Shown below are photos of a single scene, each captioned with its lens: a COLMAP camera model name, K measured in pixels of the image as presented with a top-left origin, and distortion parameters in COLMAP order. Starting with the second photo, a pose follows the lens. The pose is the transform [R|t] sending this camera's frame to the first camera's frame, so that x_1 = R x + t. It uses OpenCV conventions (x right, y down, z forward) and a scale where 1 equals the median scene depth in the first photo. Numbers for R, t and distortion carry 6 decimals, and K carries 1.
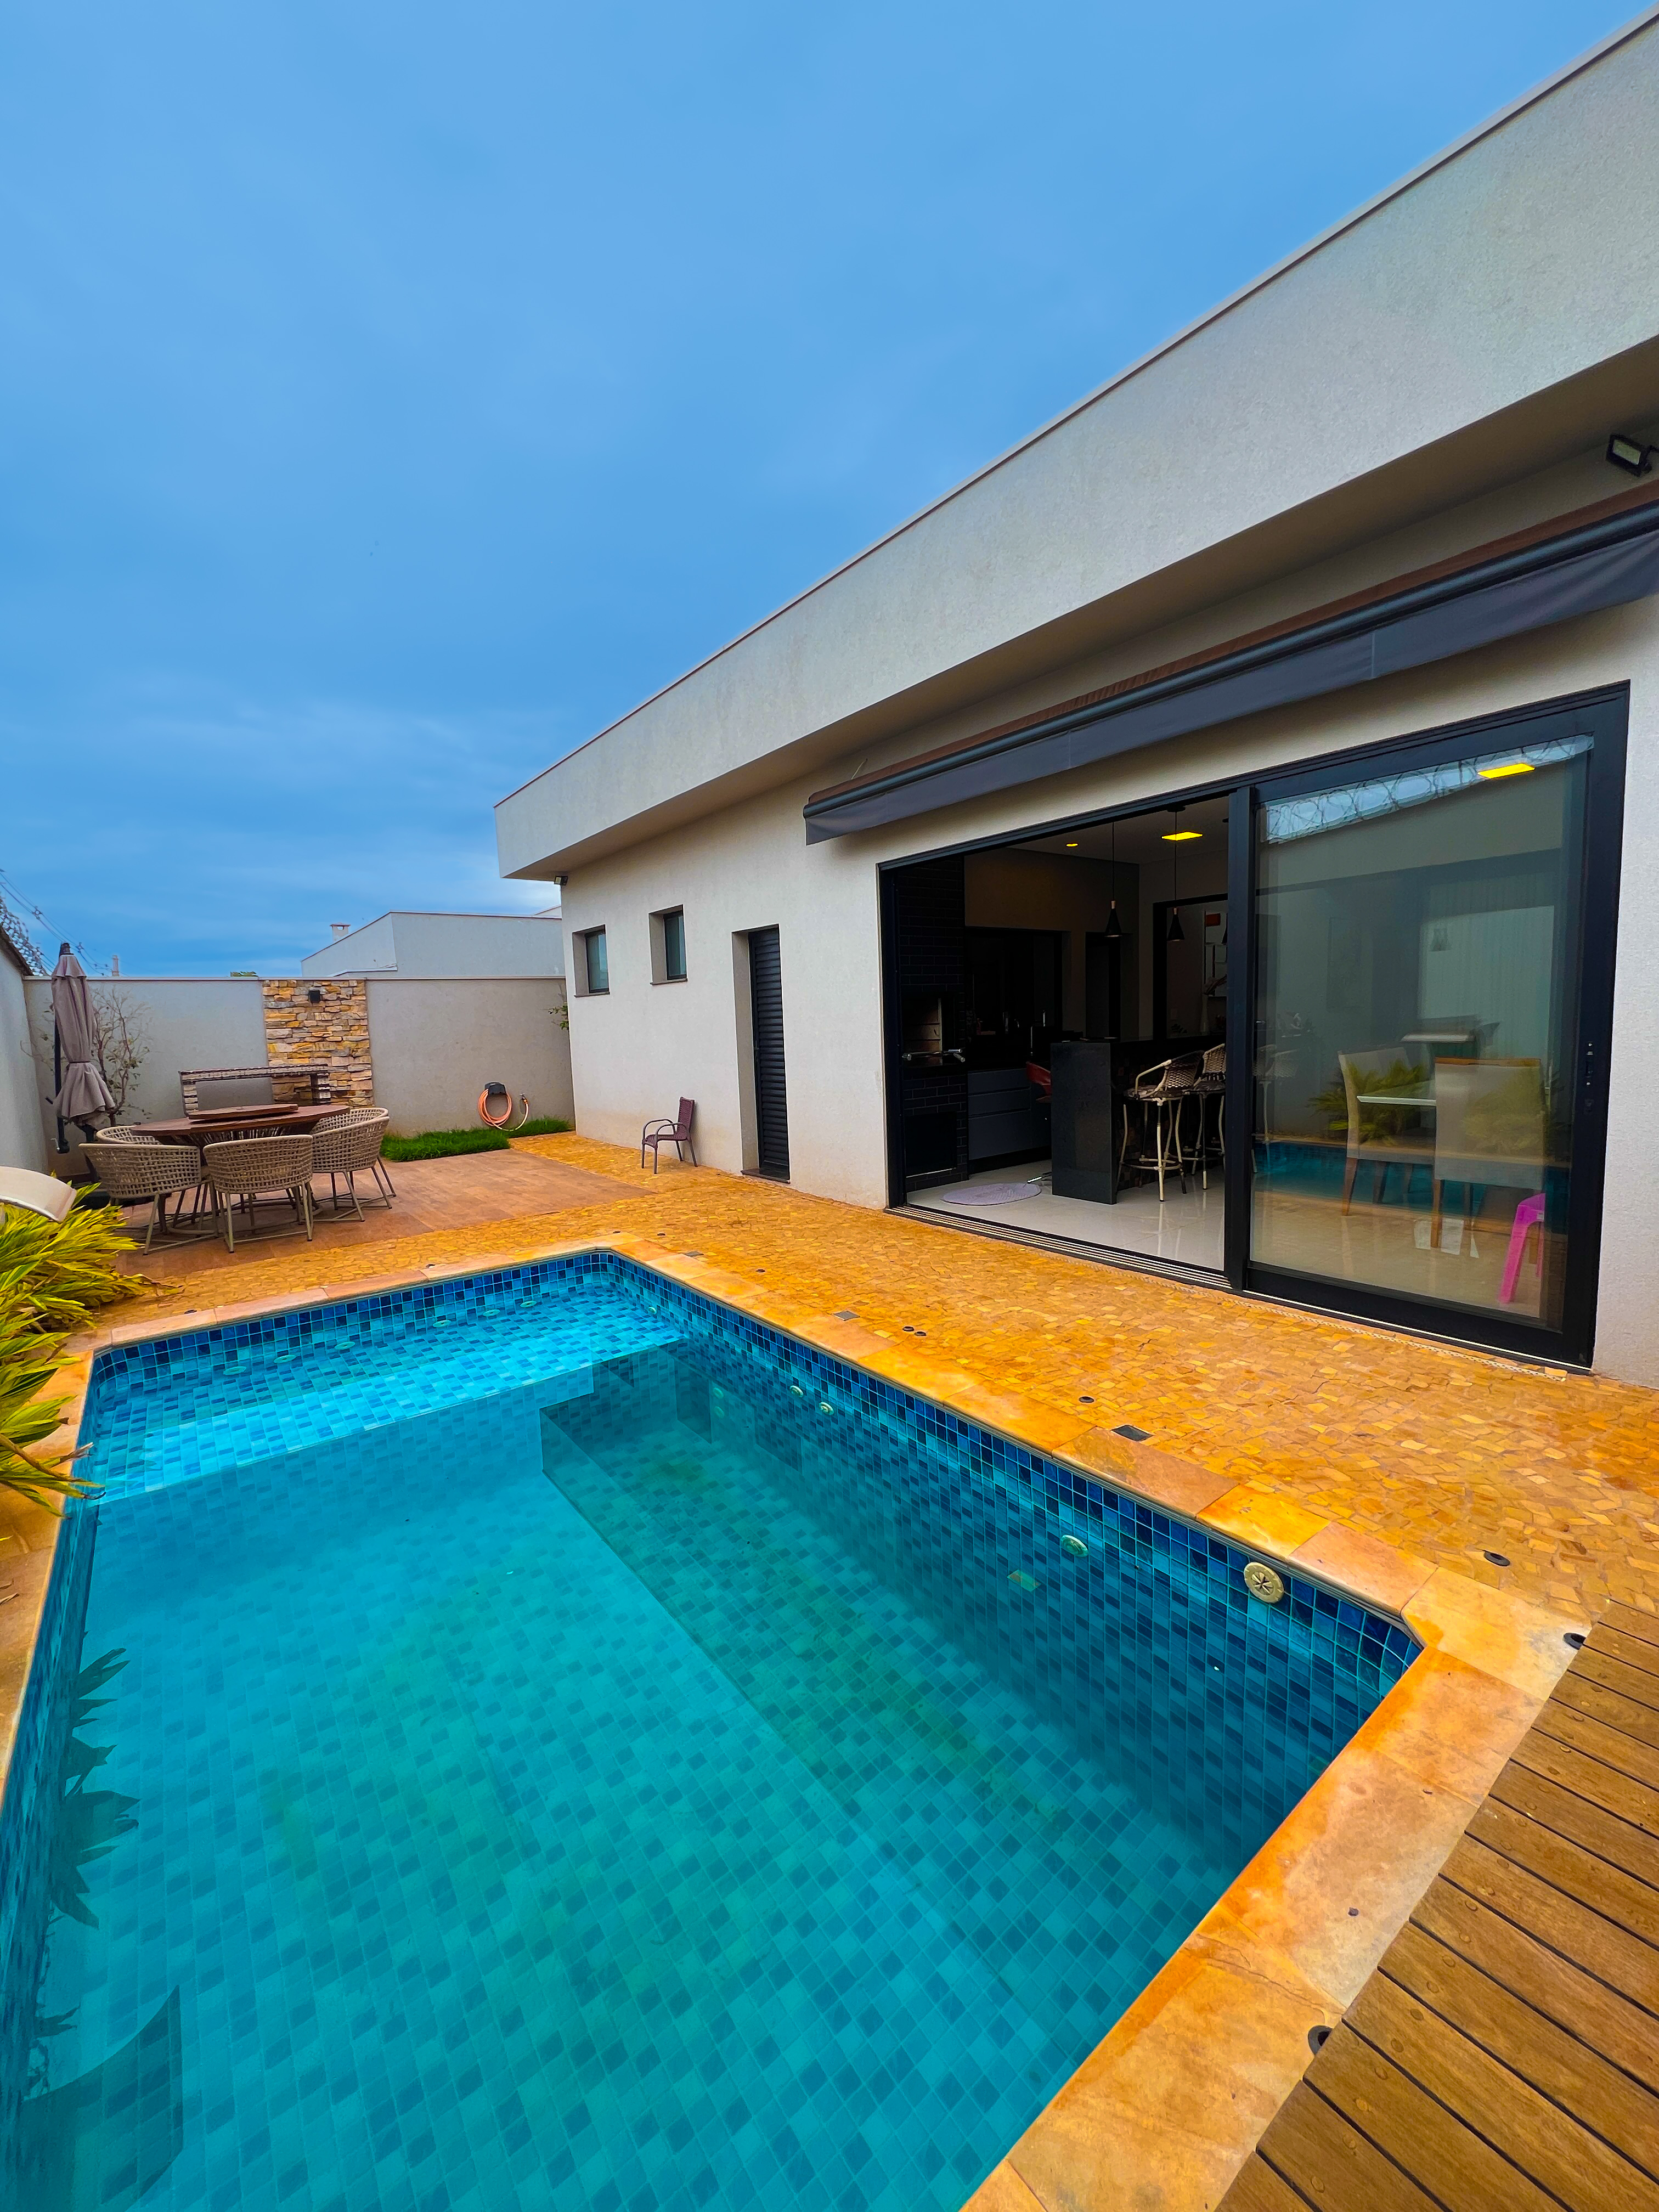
lens RADIAL K [[856.3, 0, 826.2], [0, 856.3, 1152.8], [0, 0, 1]] dist [-0.001097, -0.000468]
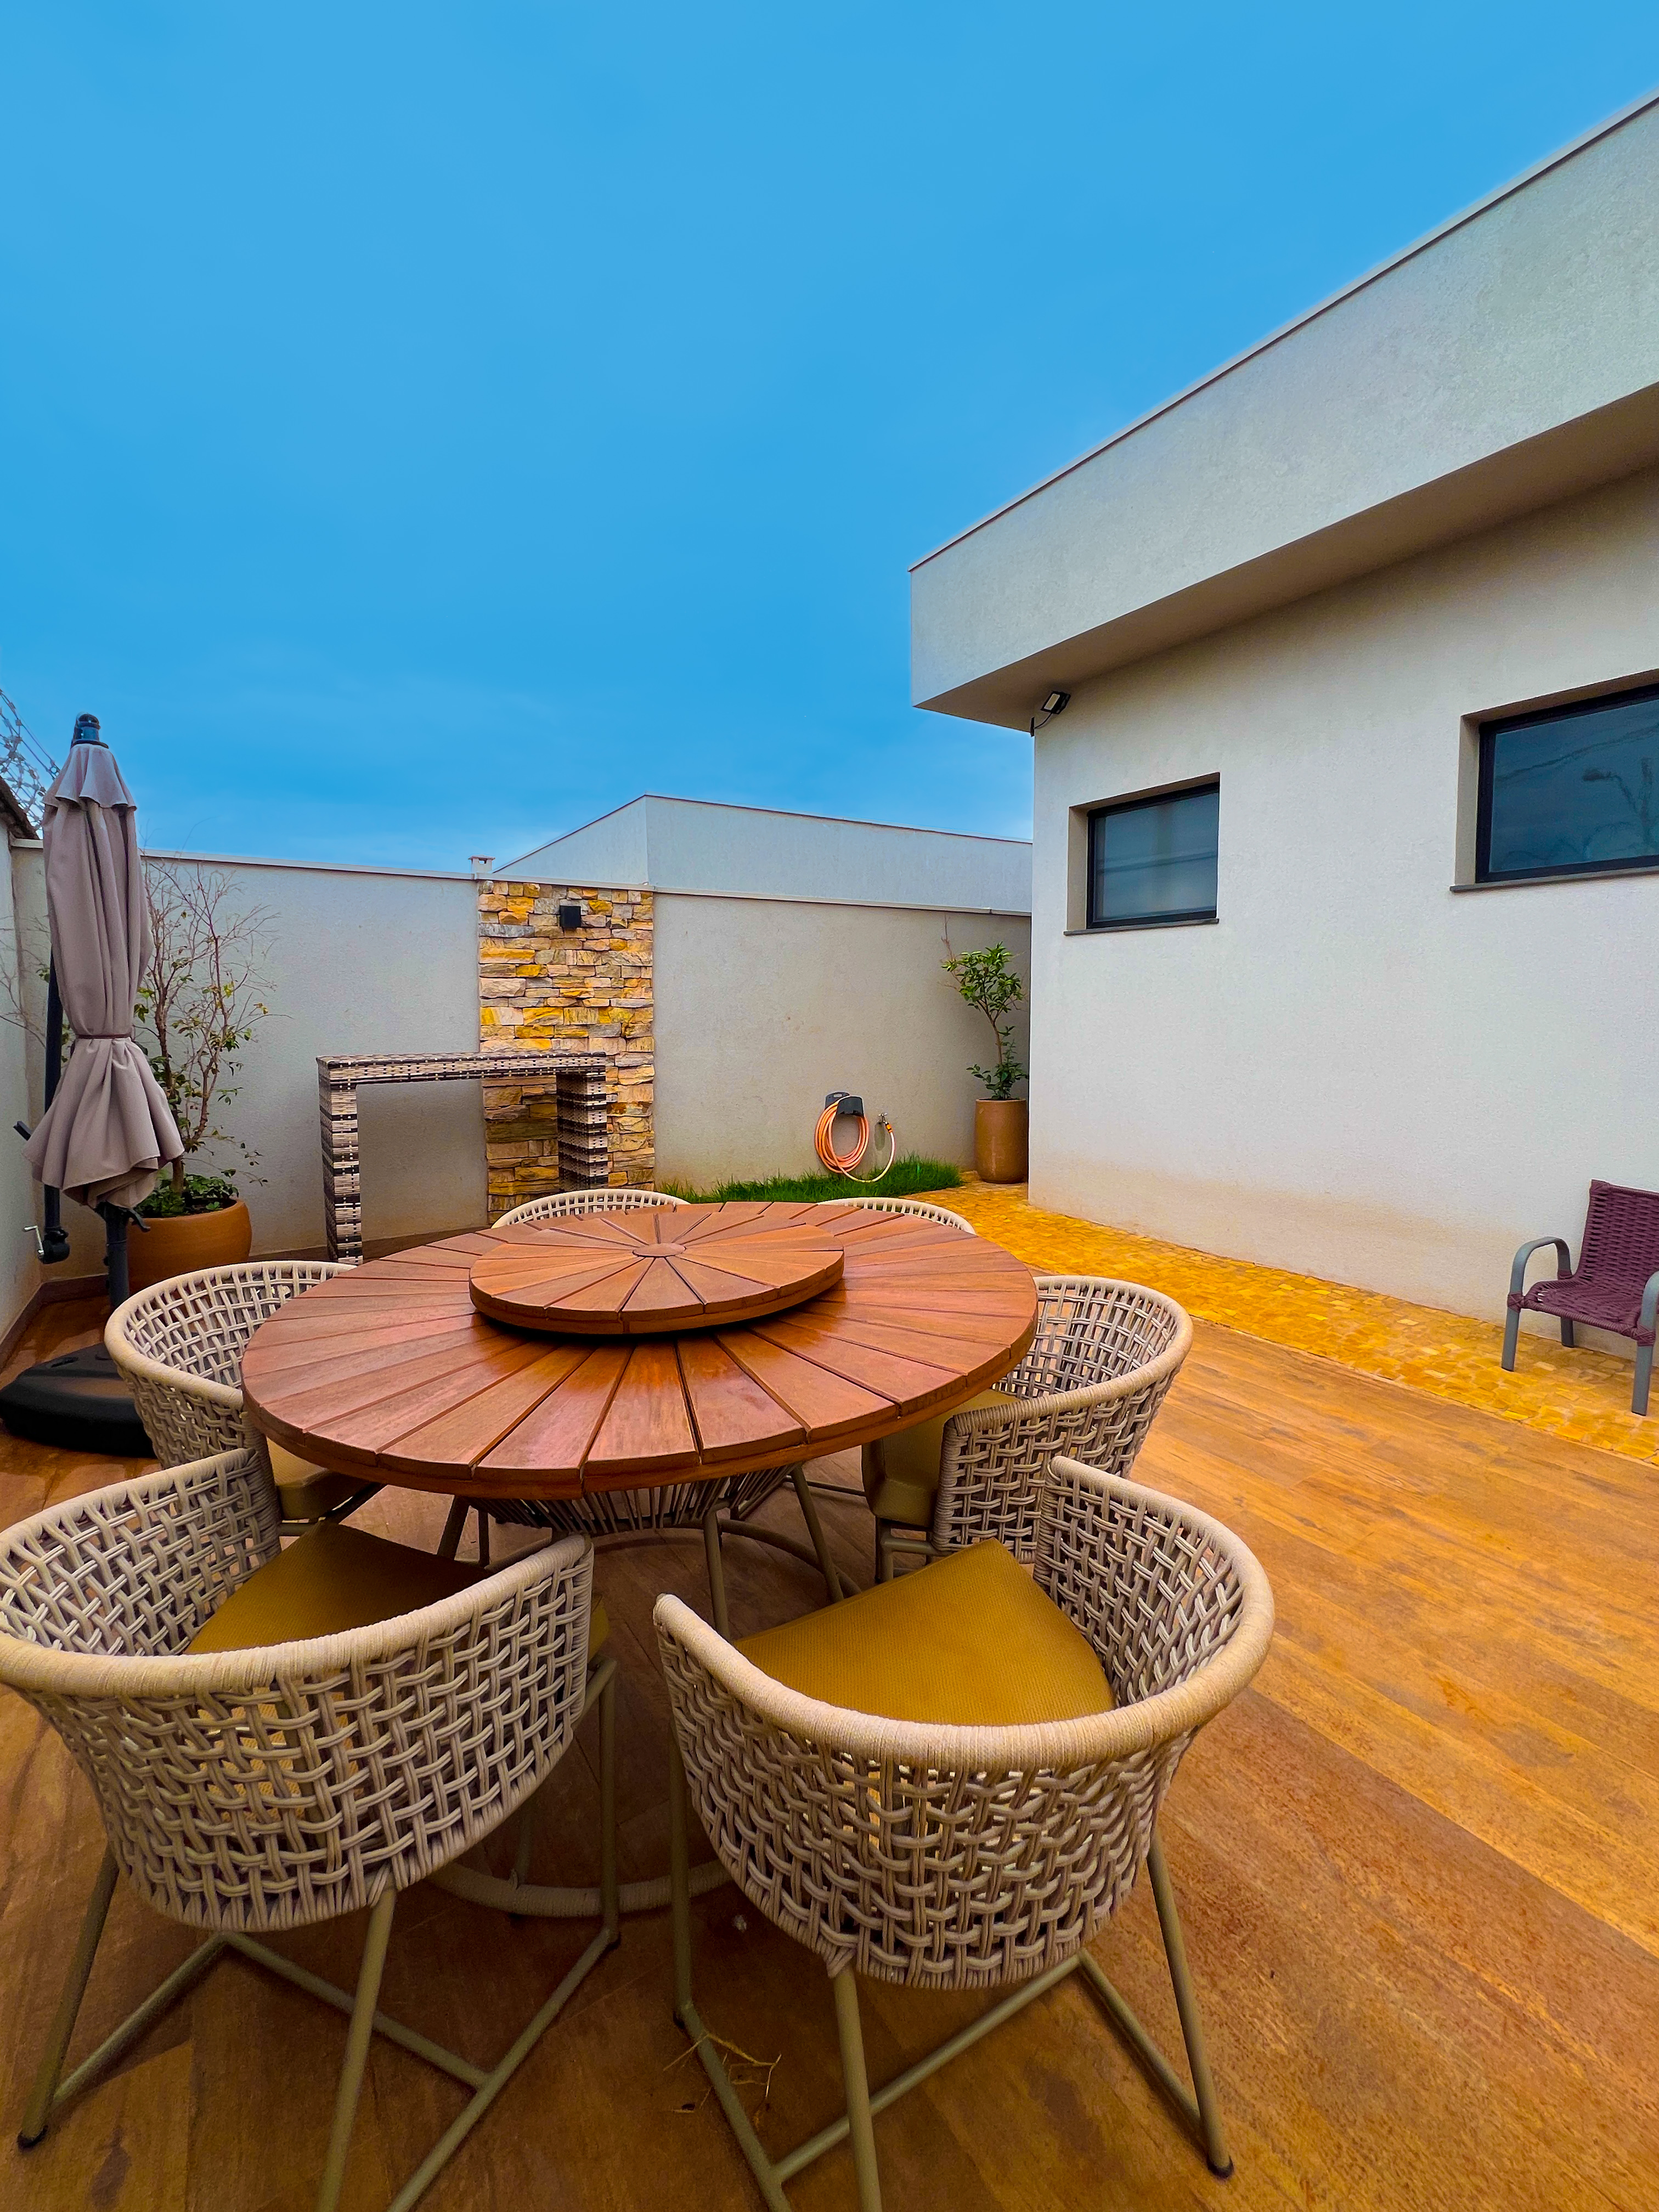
lens RADIAL K [[909.5, 0, 820.2], [0, 909.5, 1110.2], [0, 0, 1]] dist [-0.002344, 0.001579]
pose [[0.995679, 0.039888, -0.083856, -0.405664], [-0.043232, 0.998325, -0.038442, -0.055463], [0.082182, 0.041901, 0.995736, 0.486908]]
